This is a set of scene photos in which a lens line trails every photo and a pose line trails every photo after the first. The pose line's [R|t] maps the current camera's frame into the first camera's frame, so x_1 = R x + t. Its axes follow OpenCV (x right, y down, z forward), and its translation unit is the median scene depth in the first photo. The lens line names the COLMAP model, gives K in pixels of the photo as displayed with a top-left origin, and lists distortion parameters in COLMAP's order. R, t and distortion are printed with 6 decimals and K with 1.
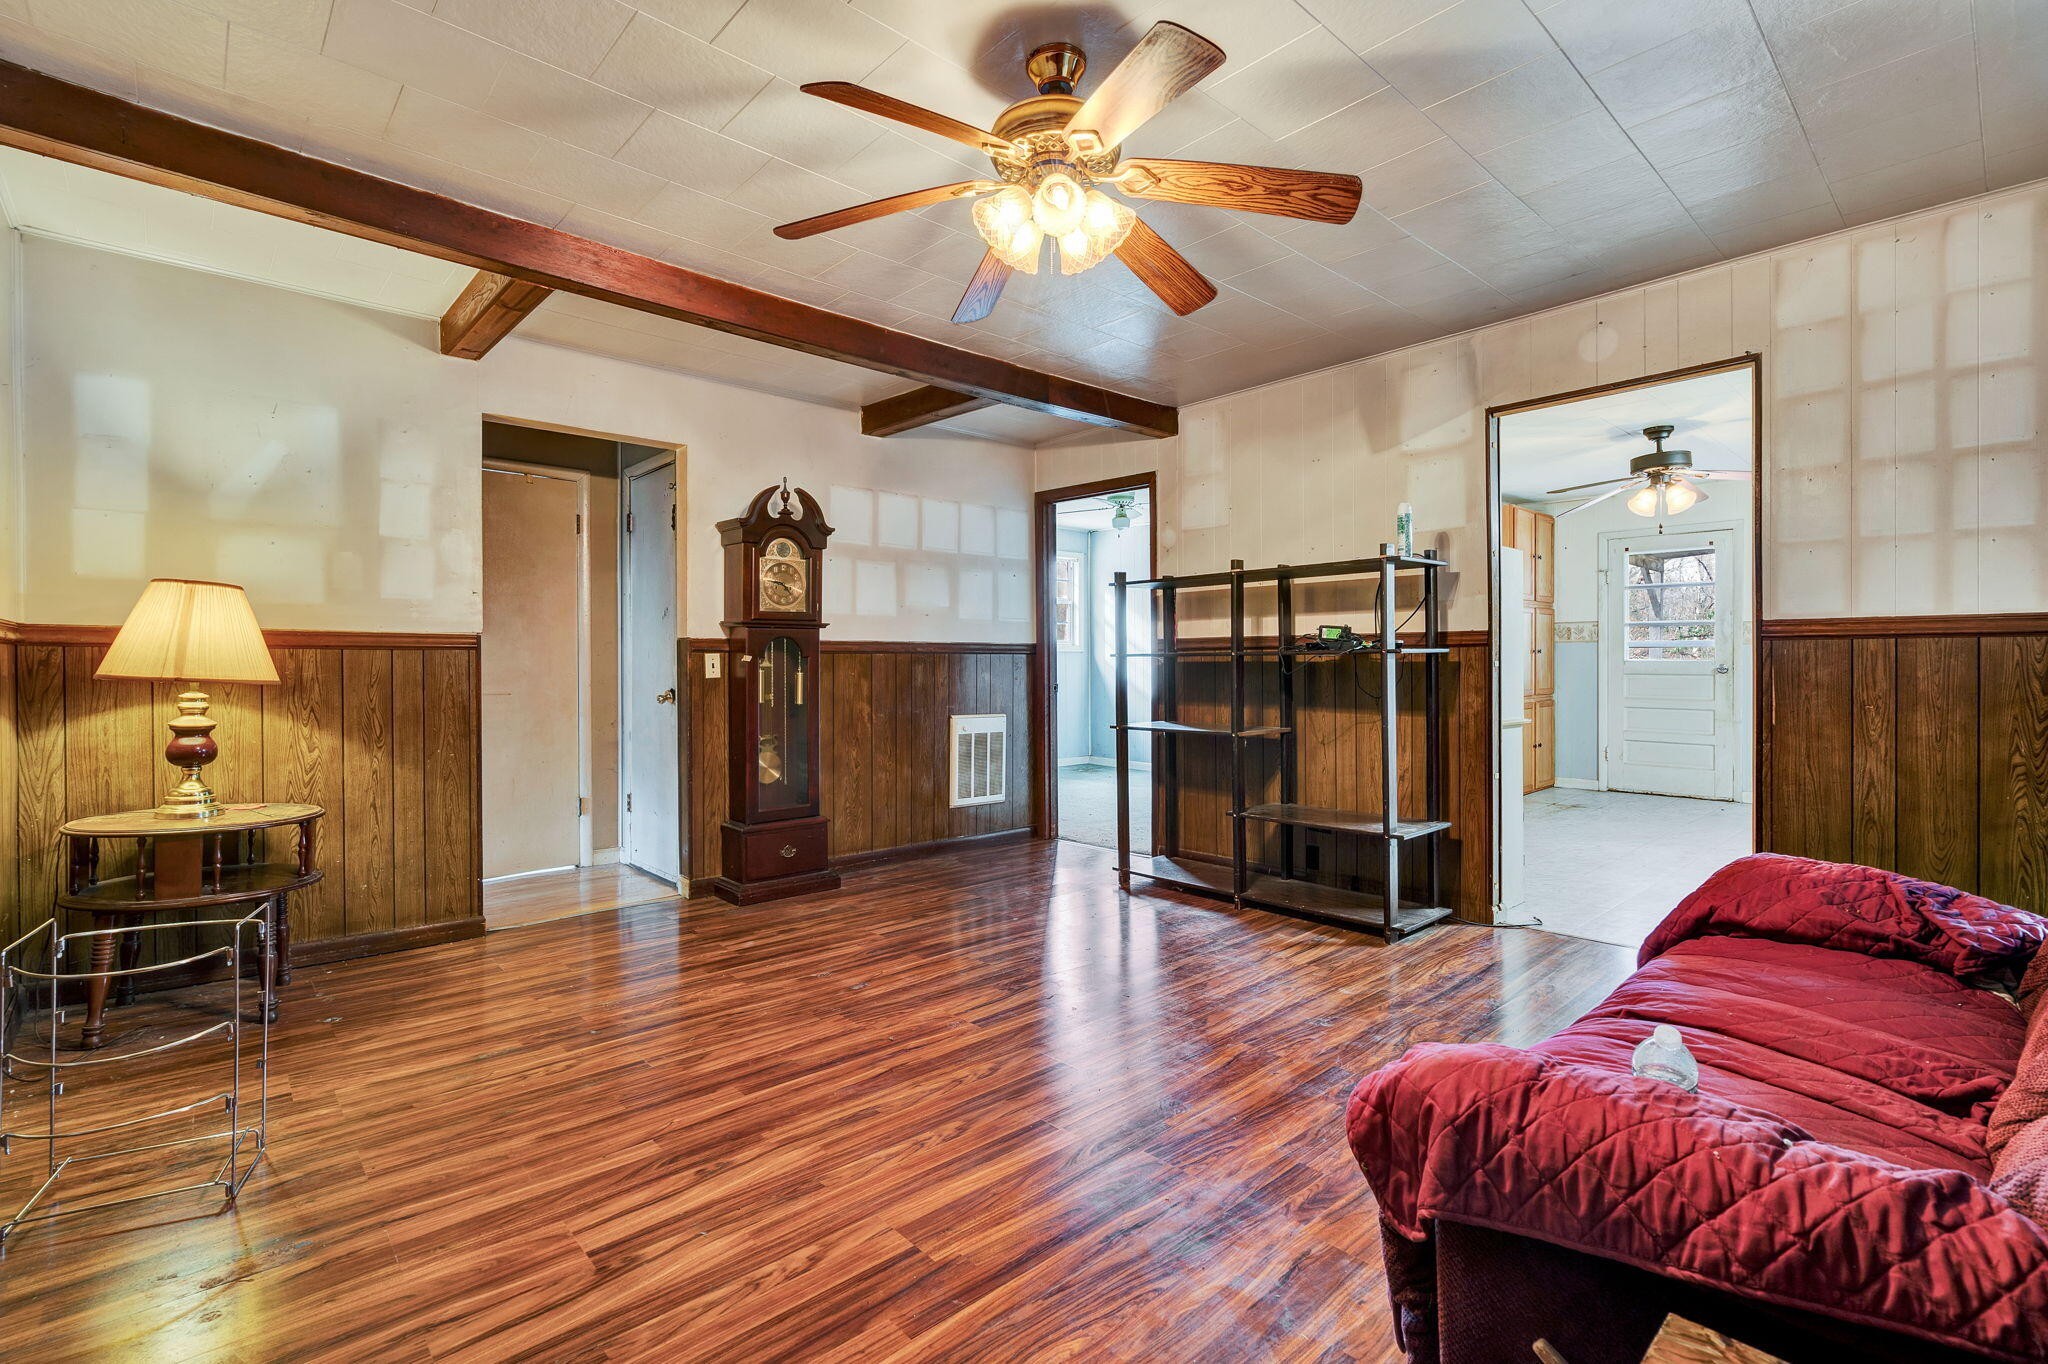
lens RADIAL K [[944.3, 0, 1026.4], [0, 944.3, 665.2], [0, 0, 1]] dist [-0.003211, 0.001083]
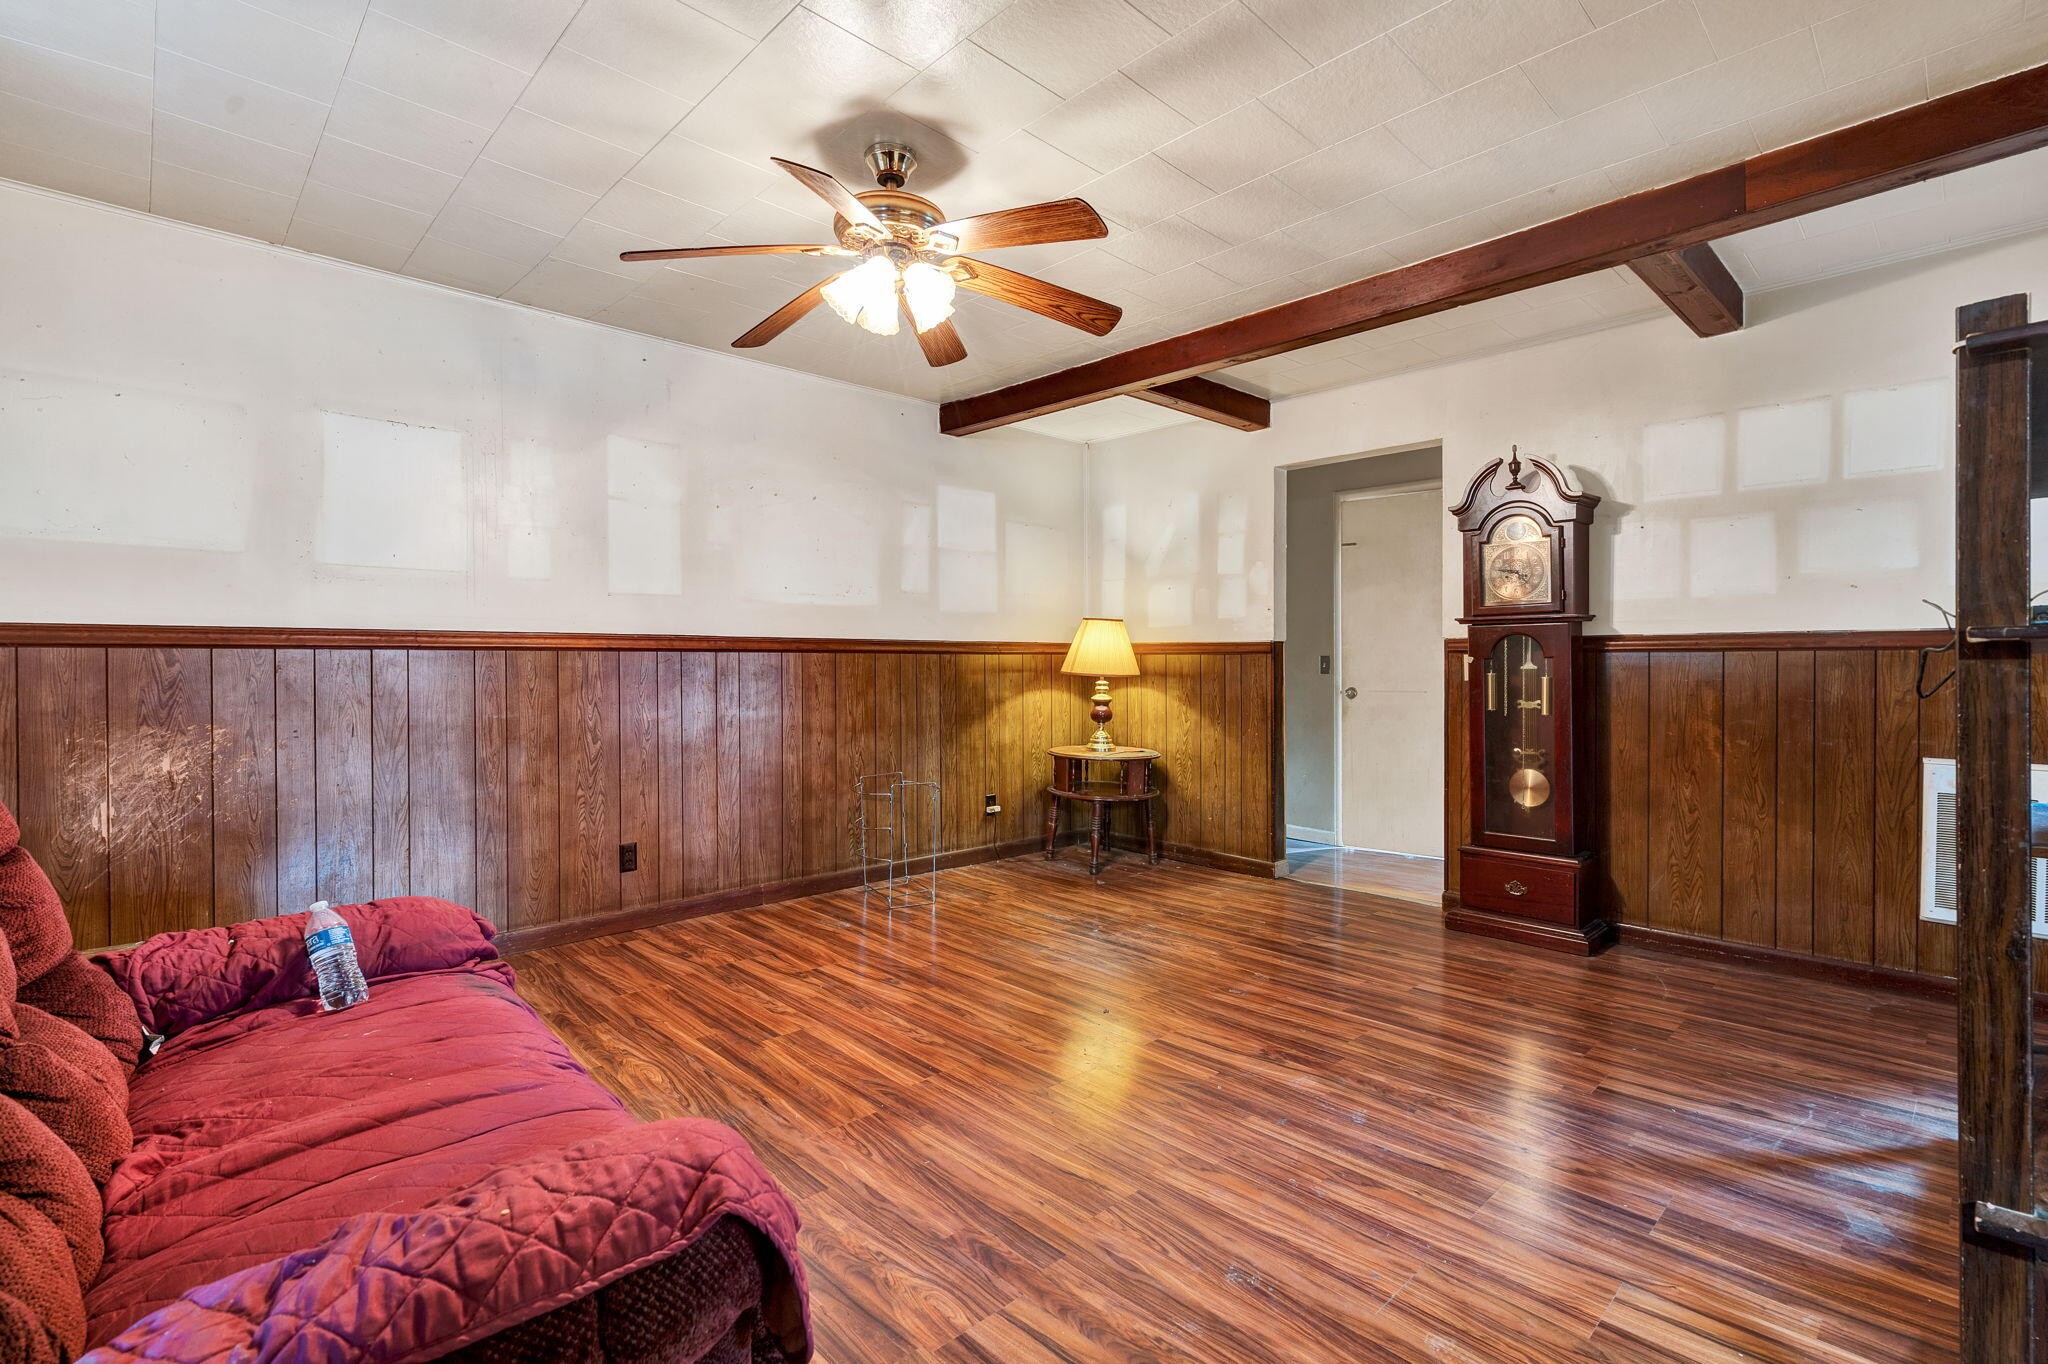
lens RADIAL K [[944.3, 0, 1034.3], [0, 944.3, 674.0], [0, 0, 1]] dist [-0.003211, 0.001083]
pose [[0.016683, 0.013492, -0.999770, 0.811410], [-0.001248, 0.999908, 0.013473, -0.006901], [0.999860, 0.001023, 0.016698, 0.775162]]
